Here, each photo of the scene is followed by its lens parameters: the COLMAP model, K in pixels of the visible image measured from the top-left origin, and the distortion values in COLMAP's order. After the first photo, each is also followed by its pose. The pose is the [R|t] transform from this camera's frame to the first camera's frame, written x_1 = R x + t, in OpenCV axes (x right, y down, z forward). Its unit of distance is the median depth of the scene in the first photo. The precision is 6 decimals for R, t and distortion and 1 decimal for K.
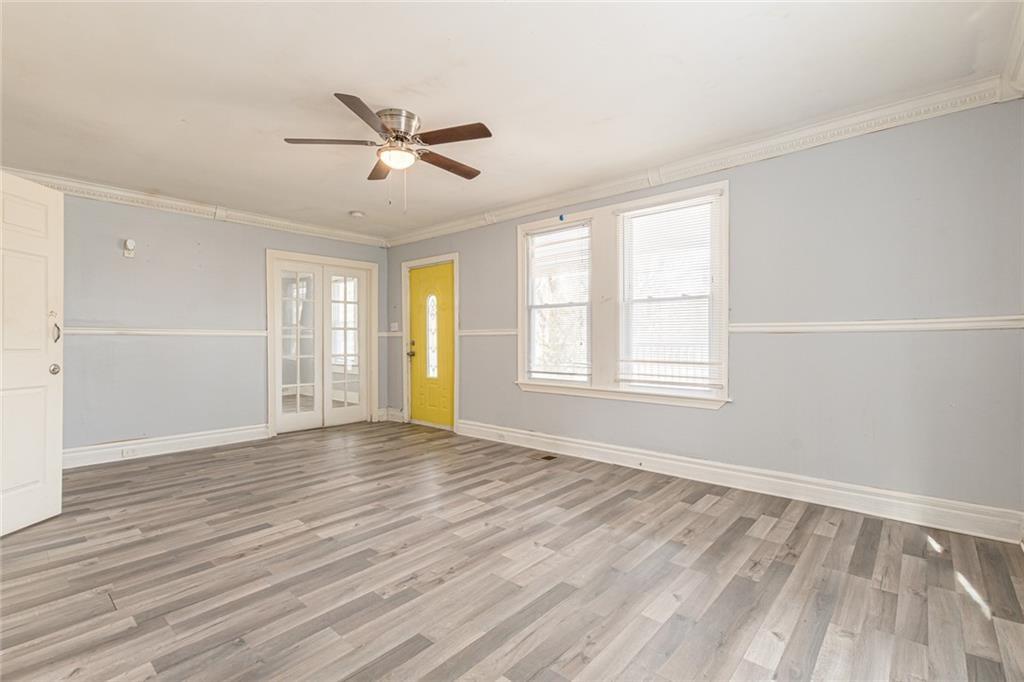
lens RADIAL K [[460.8, 0, 509.2], [0, 460.8, 341.9], [0, 0, 1]] dist [0.015866, -0.007803]
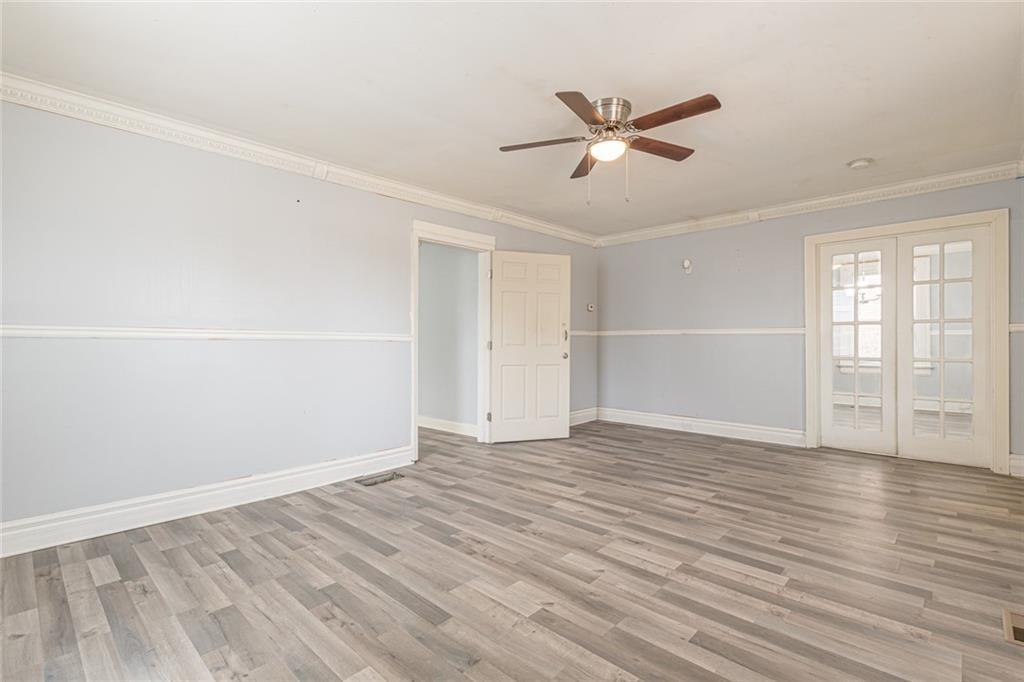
lens RADIAL K [[473.0, 0, 514.9], [0, 473.0, 334.4], [0, 0, 1]] dist [0.005374, 0.000350]
pose [[-0.030689, -0.009198, -0.999487, 0.759278], [0.001287, 0.999956, -0.009242, -0.006113], [0.999528, -0.001570, -0.030676, 0.857317]]
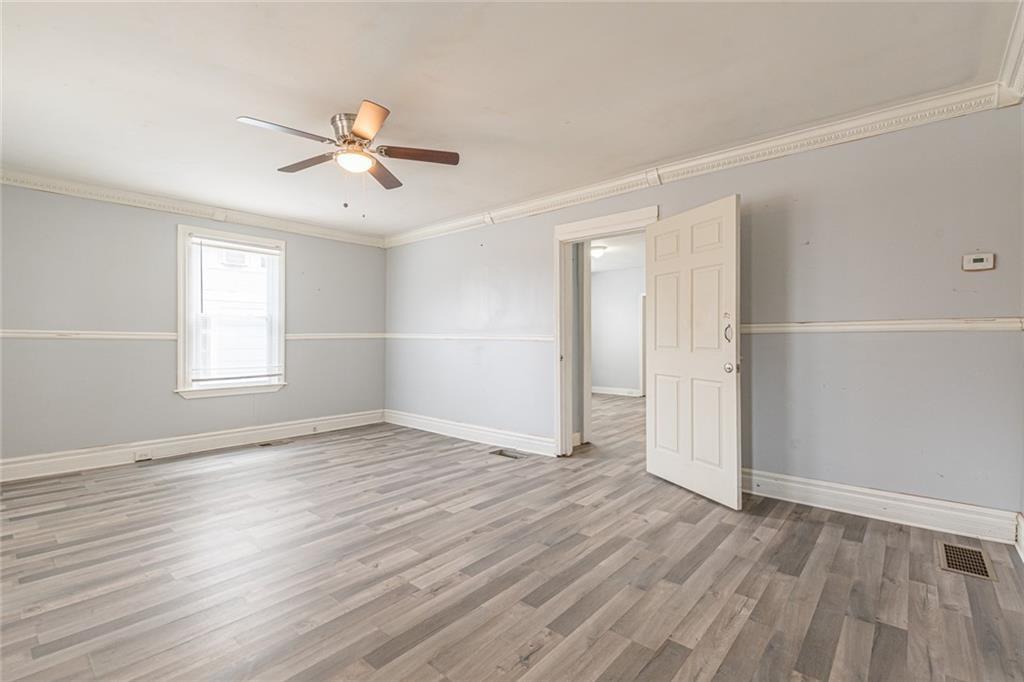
lens RADIAL K [[460.8, 0, 509.2], [0, 460.8, 341.9], [0, 0, 1]] dist [0.015866, -0.007803]
pose [[-0.999951, 0.005757, -0.008094, -0.578292], [0.005677, 0.999935, 0.009930, -0.013800], [0.008151, 0.009884, -0.999918, 2.047001]]
